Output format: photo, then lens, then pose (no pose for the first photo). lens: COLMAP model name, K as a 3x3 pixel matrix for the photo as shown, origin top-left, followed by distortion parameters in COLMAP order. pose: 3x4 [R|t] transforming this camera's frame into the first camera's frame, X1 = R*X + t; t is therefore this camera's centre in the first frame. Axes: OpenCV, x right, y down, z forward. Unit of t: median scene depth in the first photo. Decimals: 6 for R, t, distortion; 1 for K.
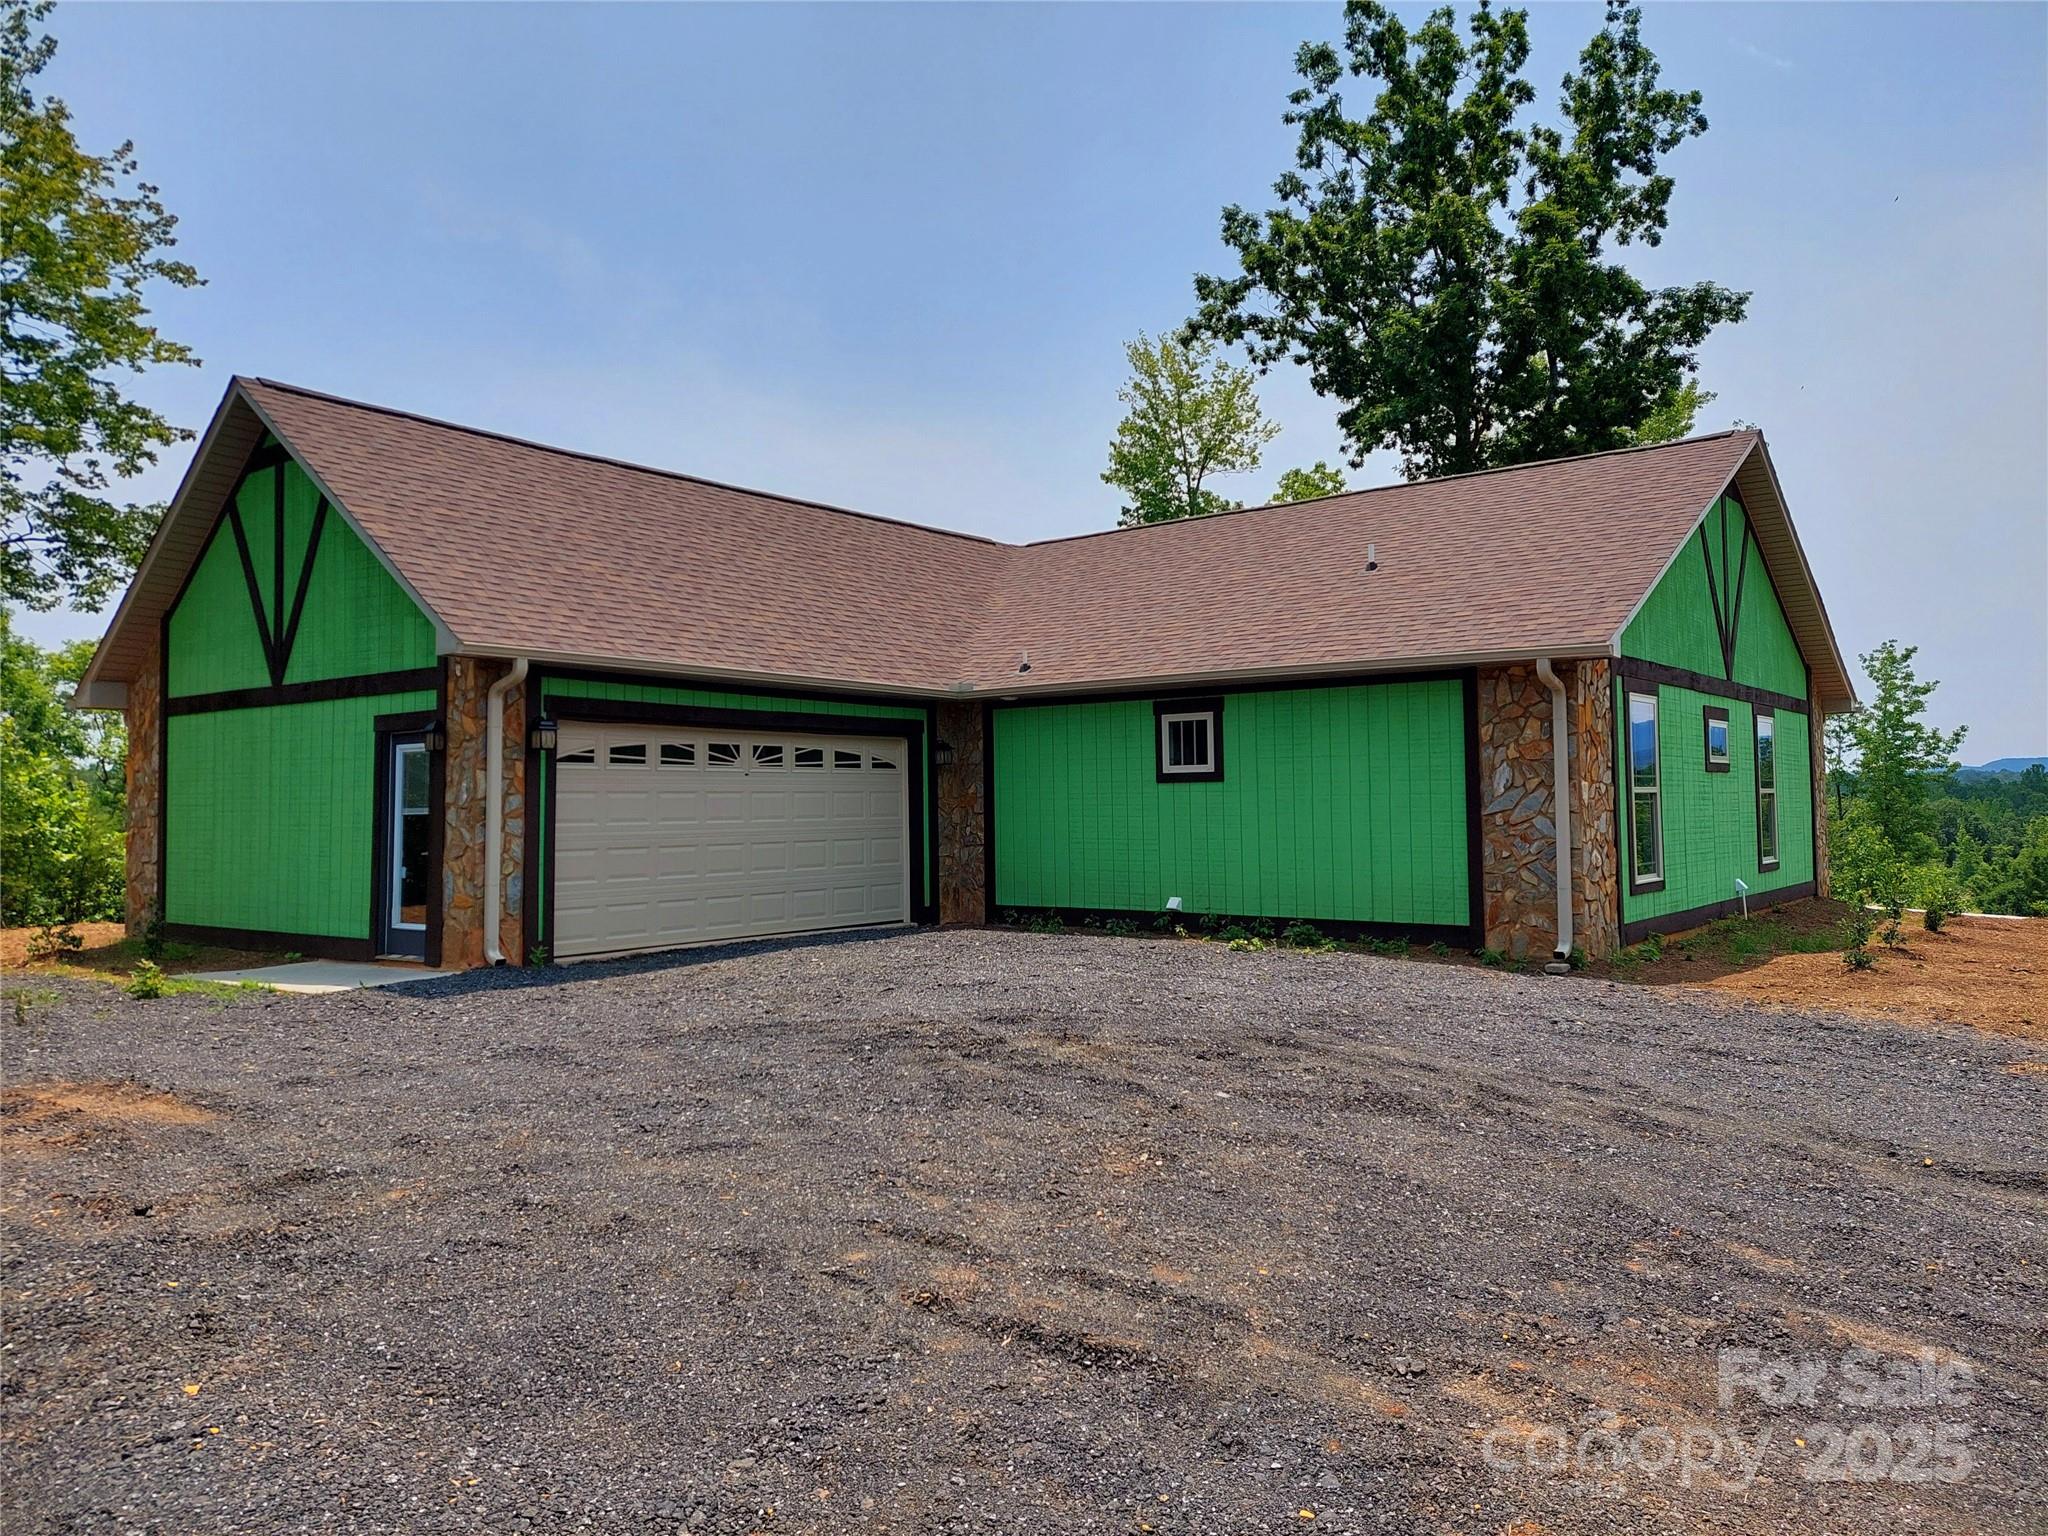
lens RADIAL K [[1397.9, 0, 1024.0], [0, 1397.9, 768.0], [0, 0, 1]] dist [0.051405, -0.063563]
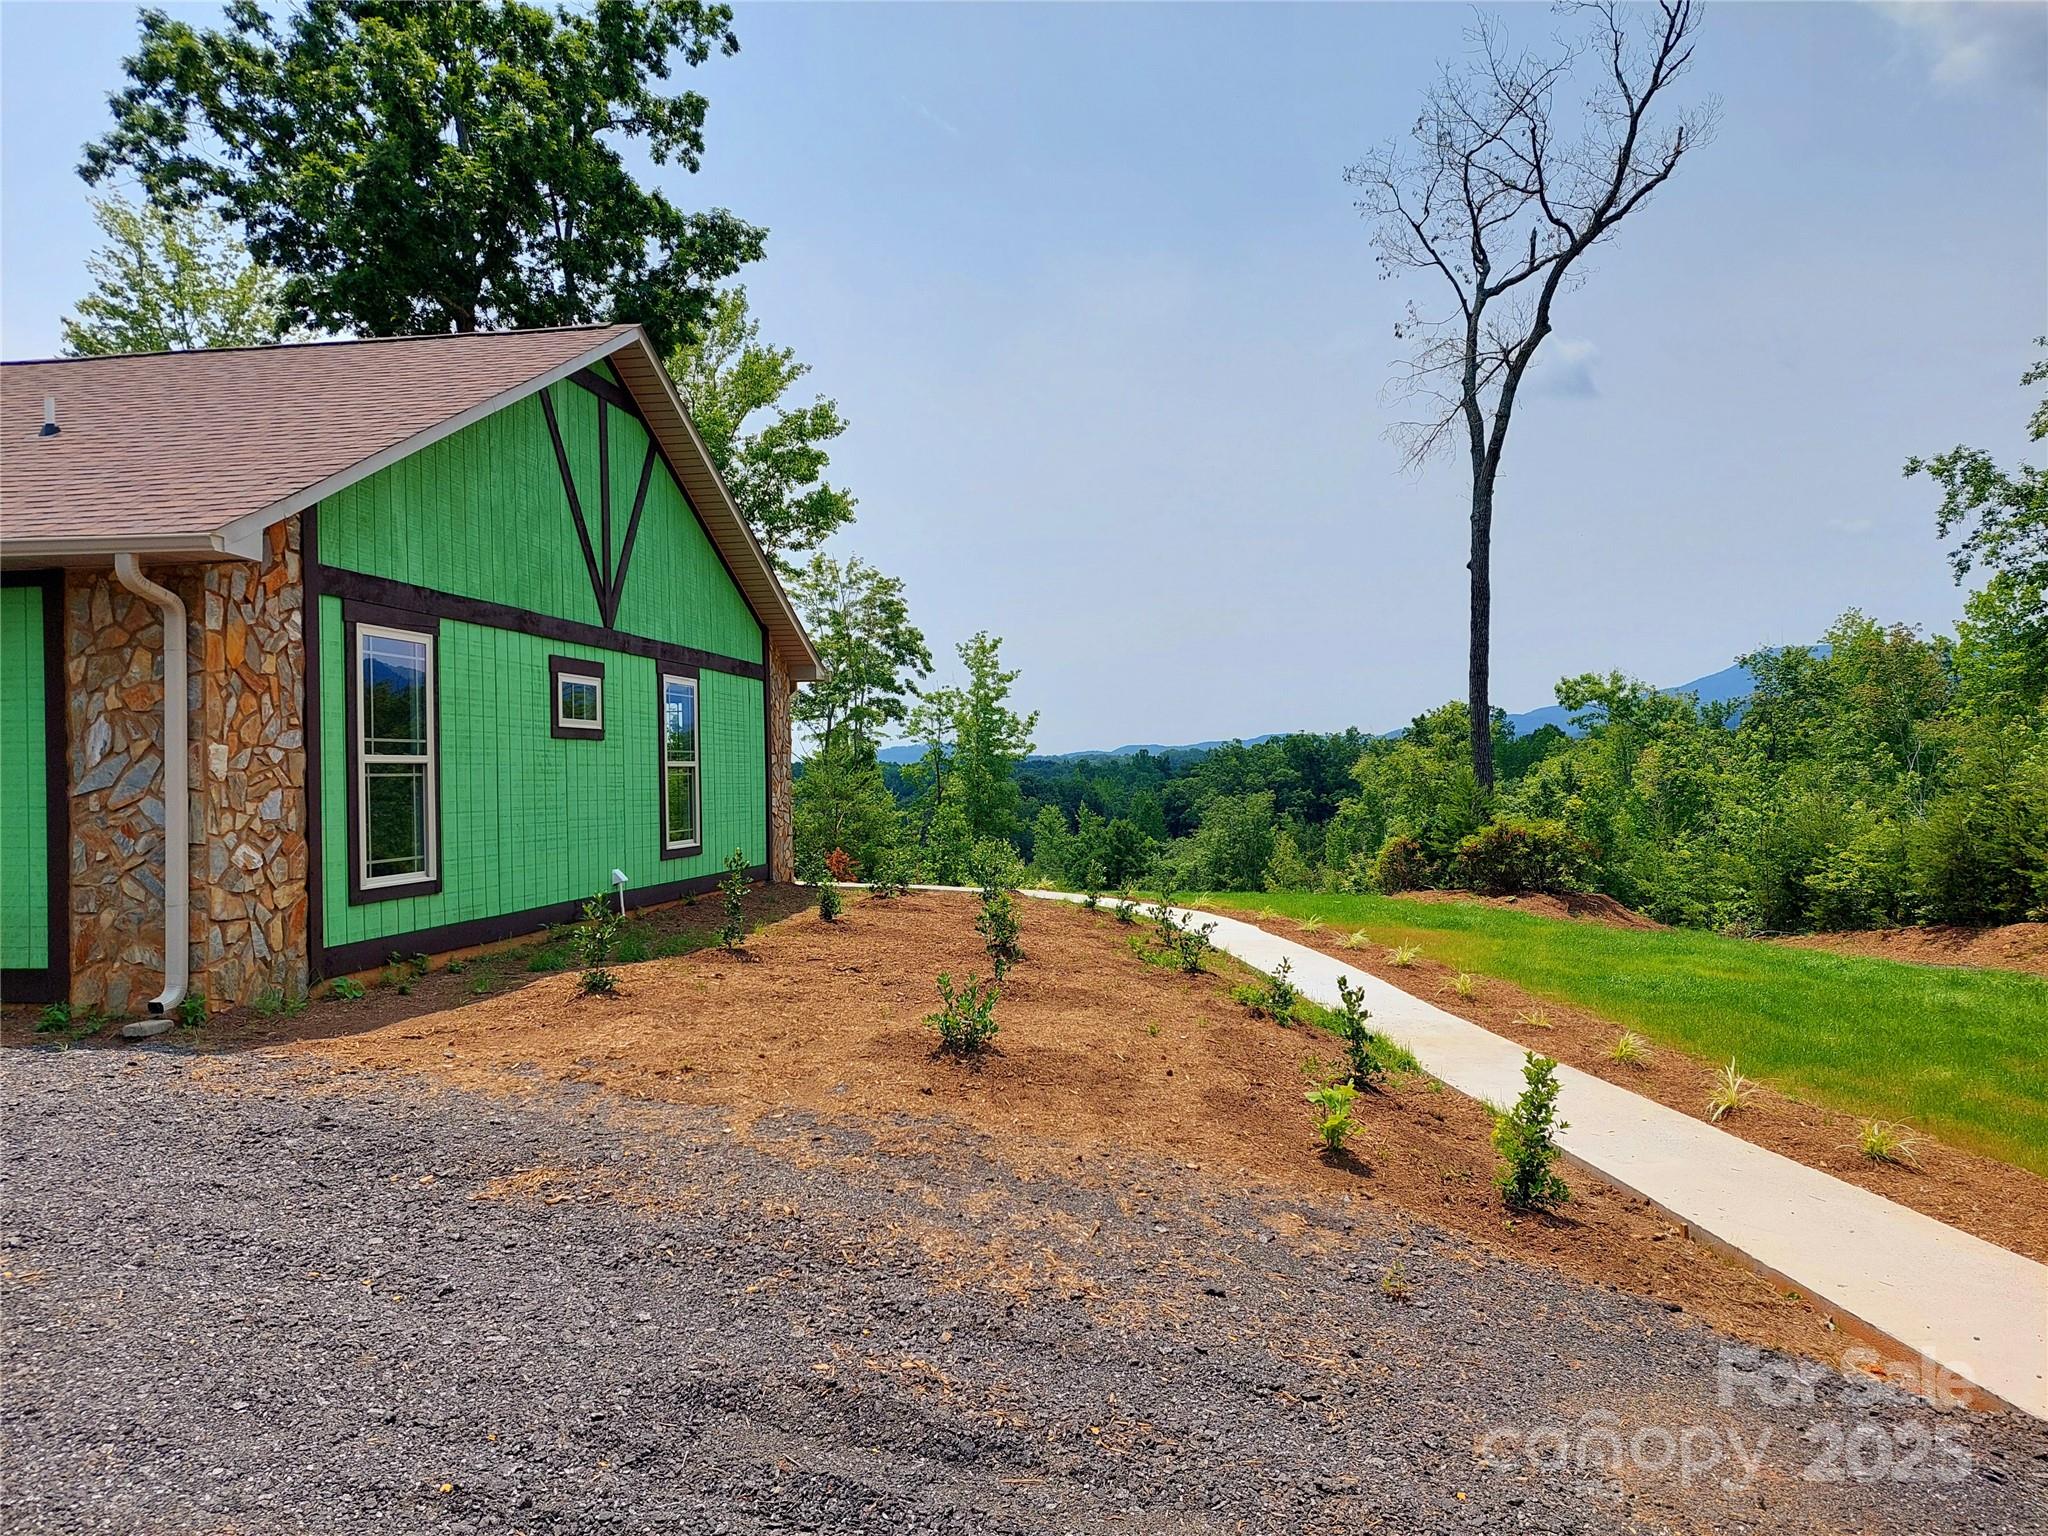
lens RADIAL K [[1370.7, 0, 1026.4], [0, 1370.7, 831.2], [0, 0, 1]] dist [0.003022, -0.059739]
pose [[0.863518, -0.025214, 0.503687, 0.262600], [-0.003975, 0.998378, 0.056791, 0.008102], [-0.504303, -0.051042, 0.862017, 0.158916]]
